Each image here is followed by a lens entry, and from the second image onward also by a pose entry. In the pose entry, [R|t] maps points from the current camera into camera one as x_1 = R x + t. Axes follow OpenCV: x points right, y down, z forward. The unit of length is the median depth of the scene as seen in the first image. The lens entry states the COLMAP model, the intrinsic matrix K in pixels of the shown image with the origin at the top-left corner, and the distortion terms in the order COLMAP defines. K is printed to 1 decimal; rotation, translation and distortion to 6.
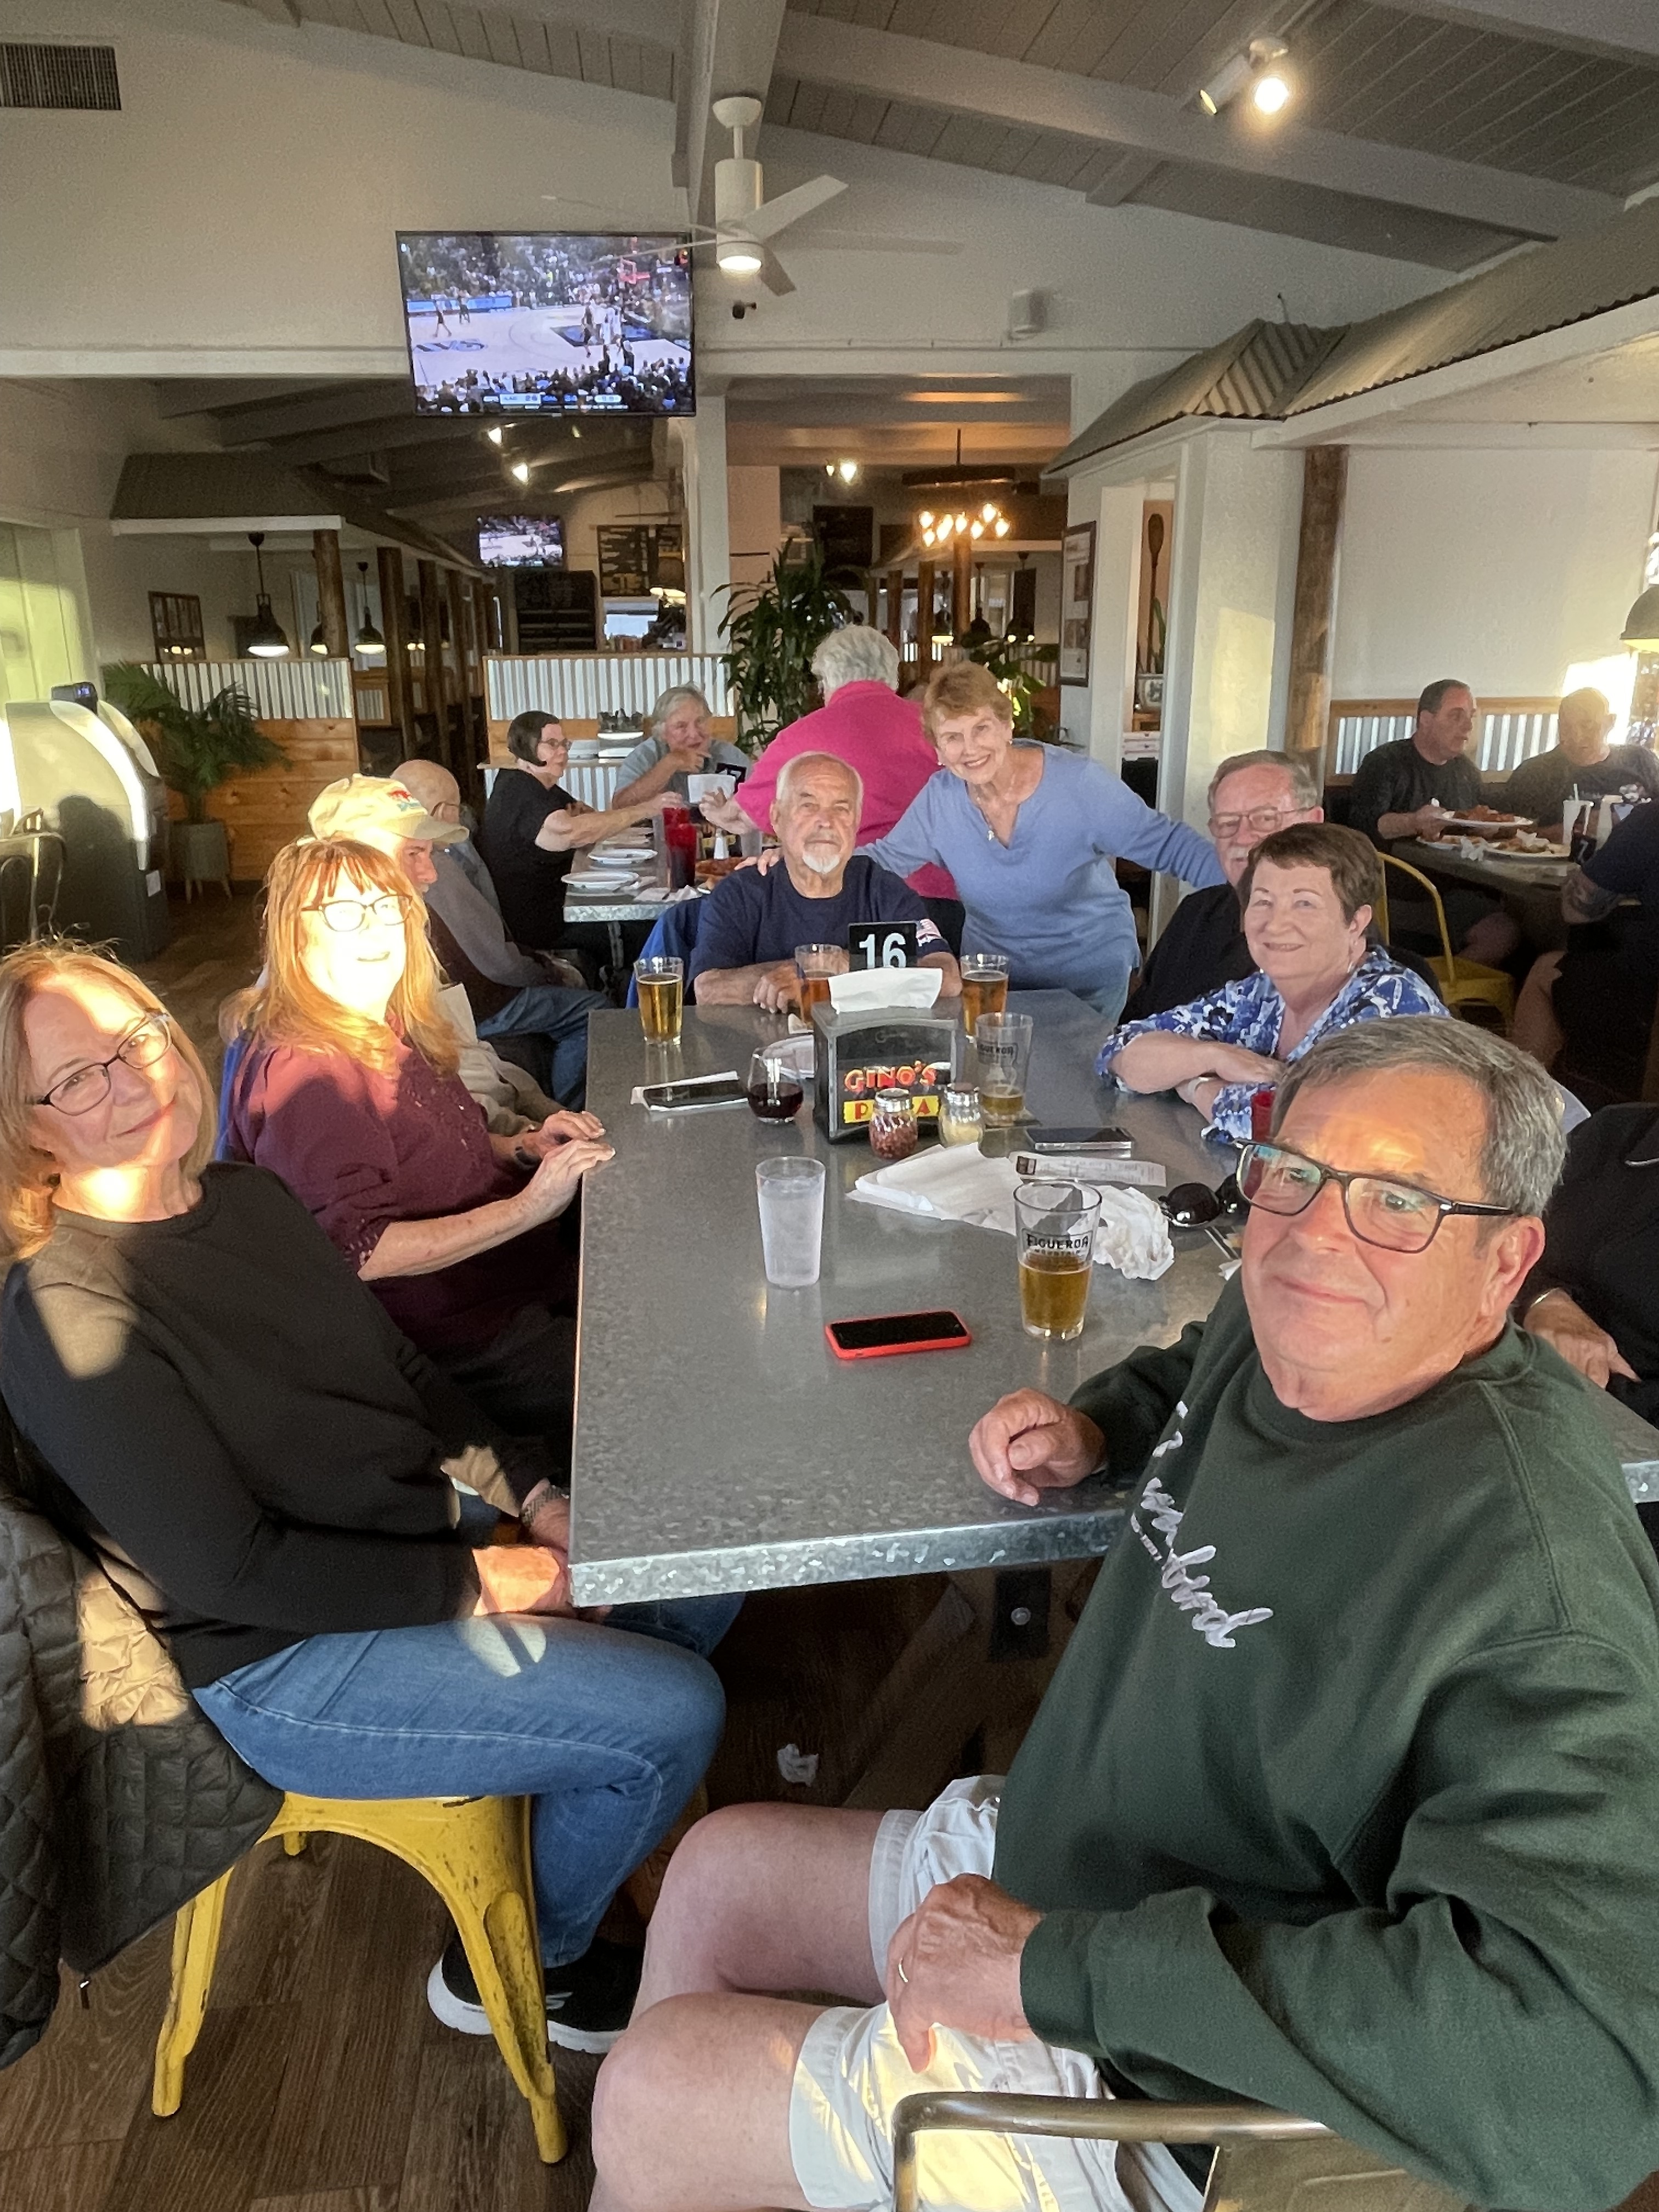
lens RADIAL K [[1496.1, 0, 829.5], [0, 1496.1, 1106.0], [0, 0, 1]] dist [0.006379, -0.026280]
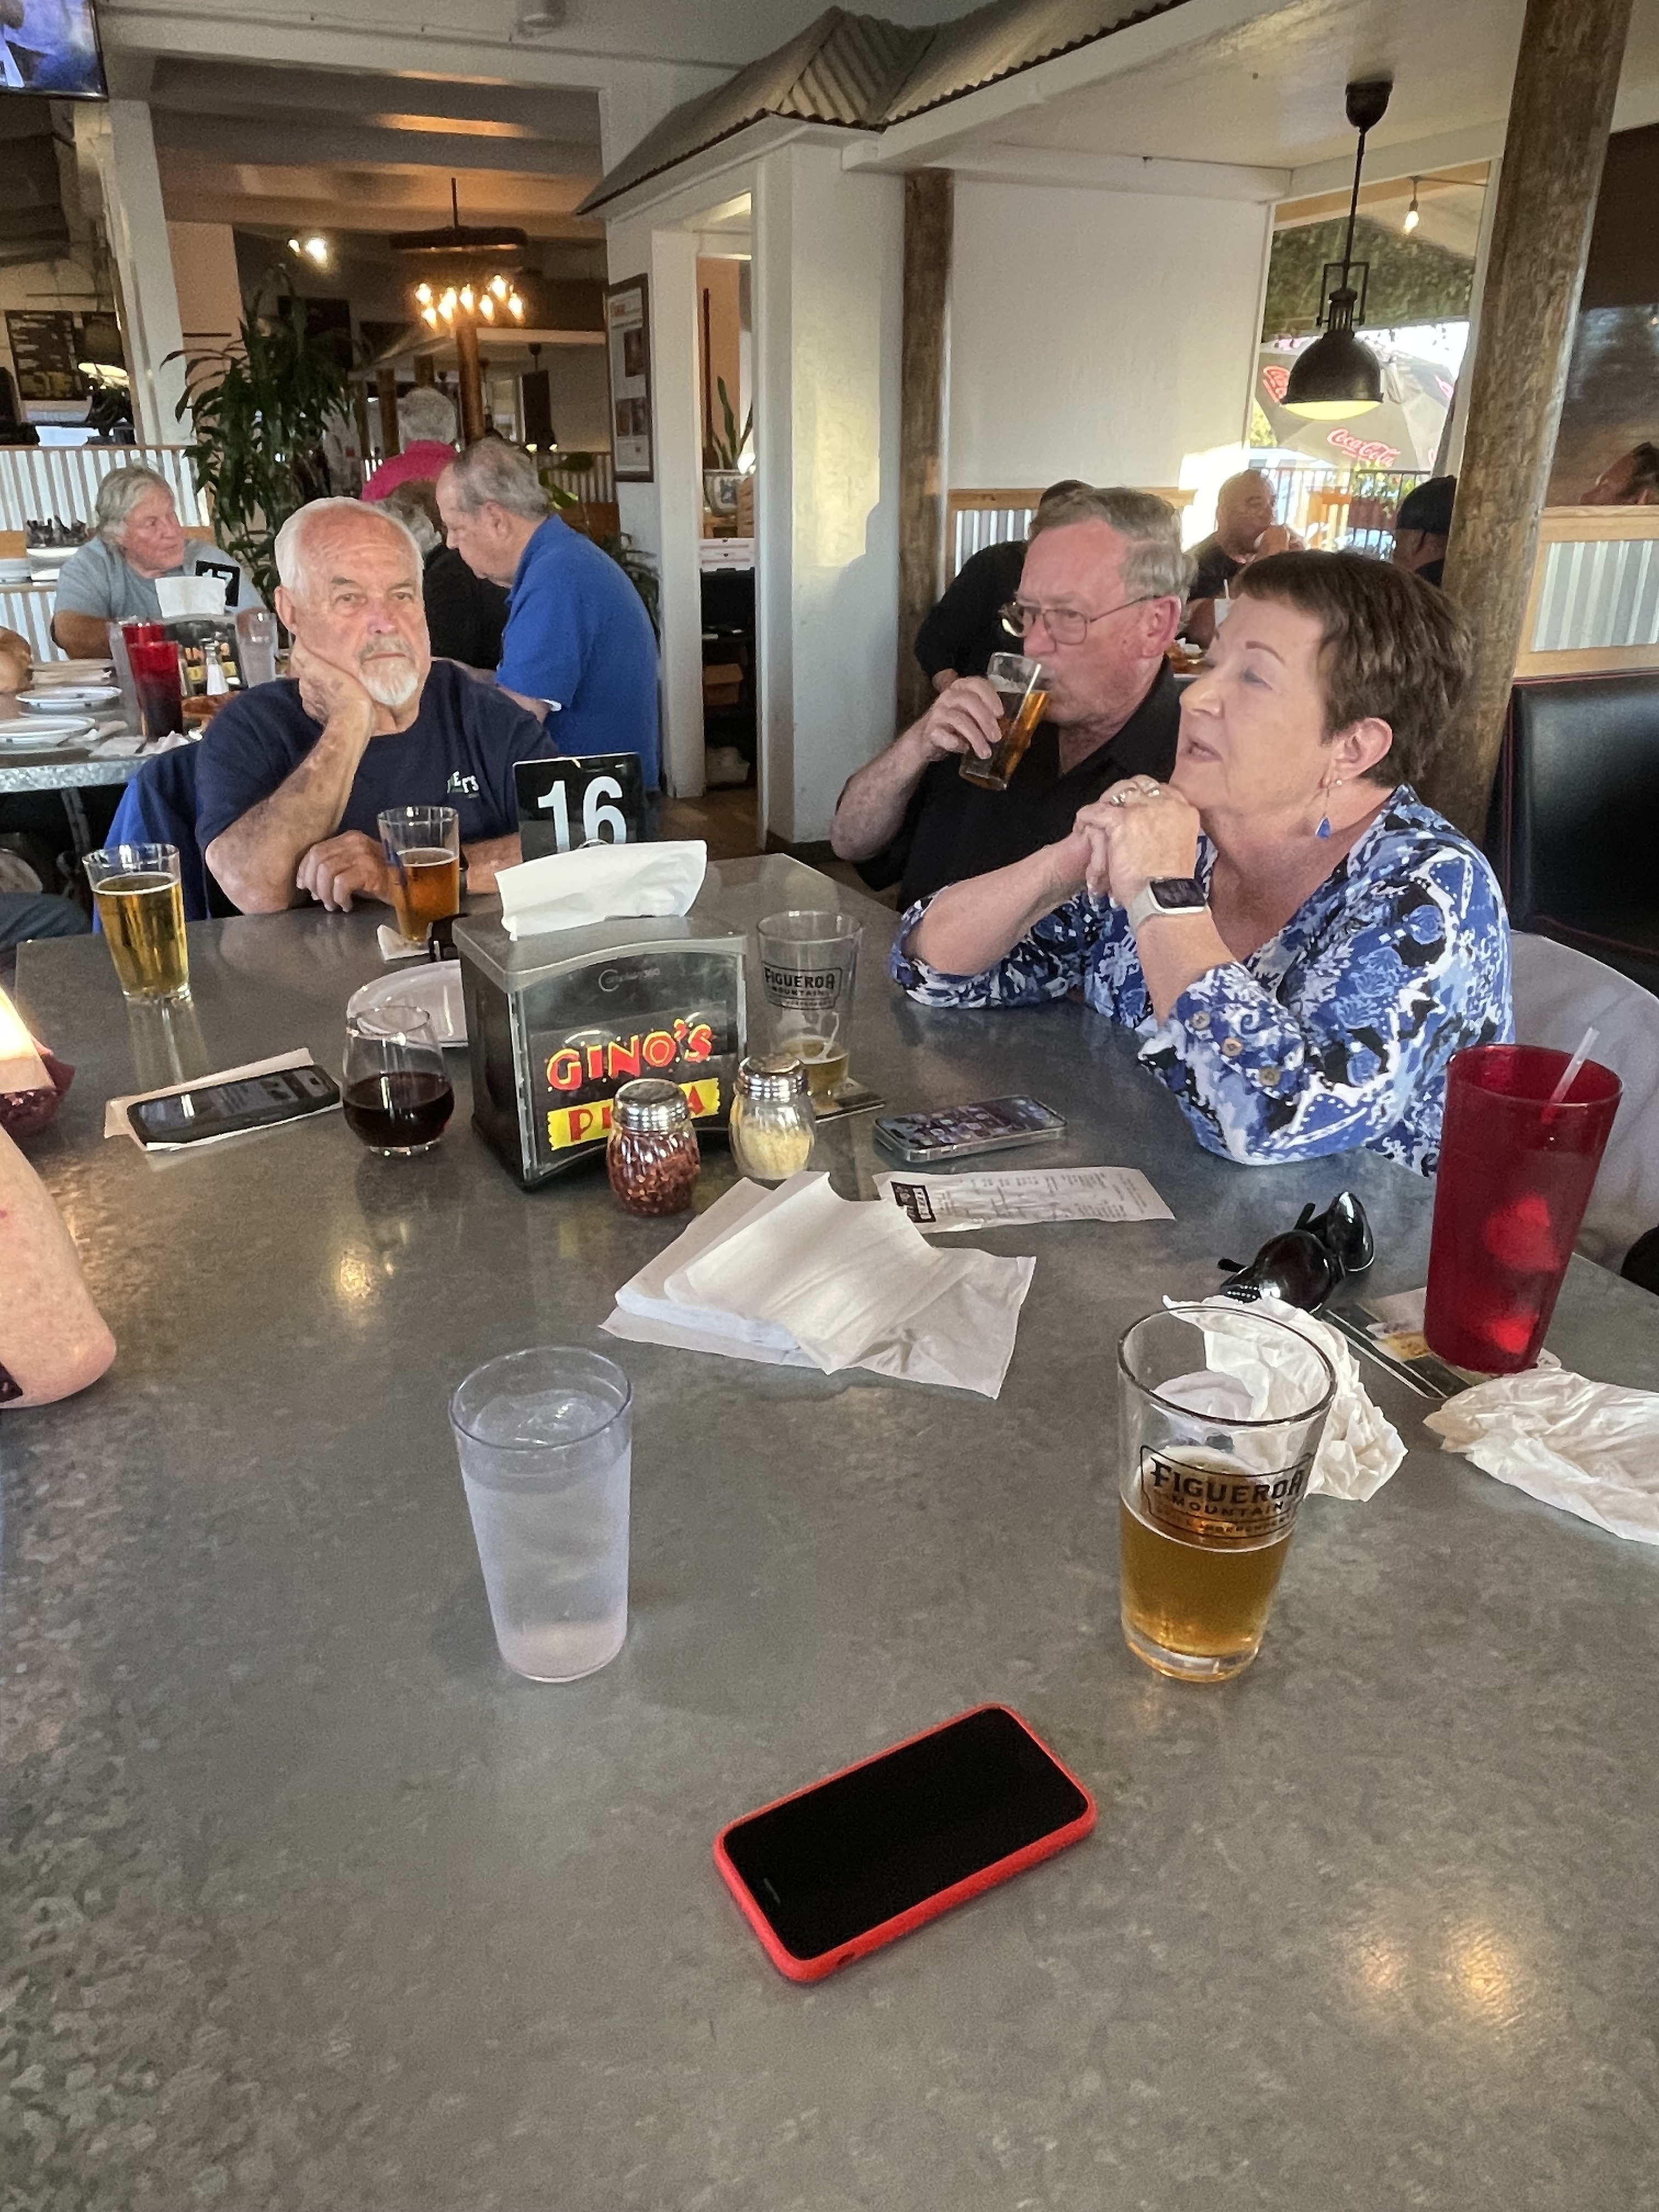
lens RADIAL K [[1496.1, 0, 829.5], [0, 1496.1, 1106.0], [0, 0, 1]] dist [0.006379, -0.026280]
pose [[0.952170, -0.111229, 0.284605, -0.016156], [0.082906, 0.990497, 0.109736, -0.019480], [-0.294106, -0.080891, 0.952343, 0.175187]]
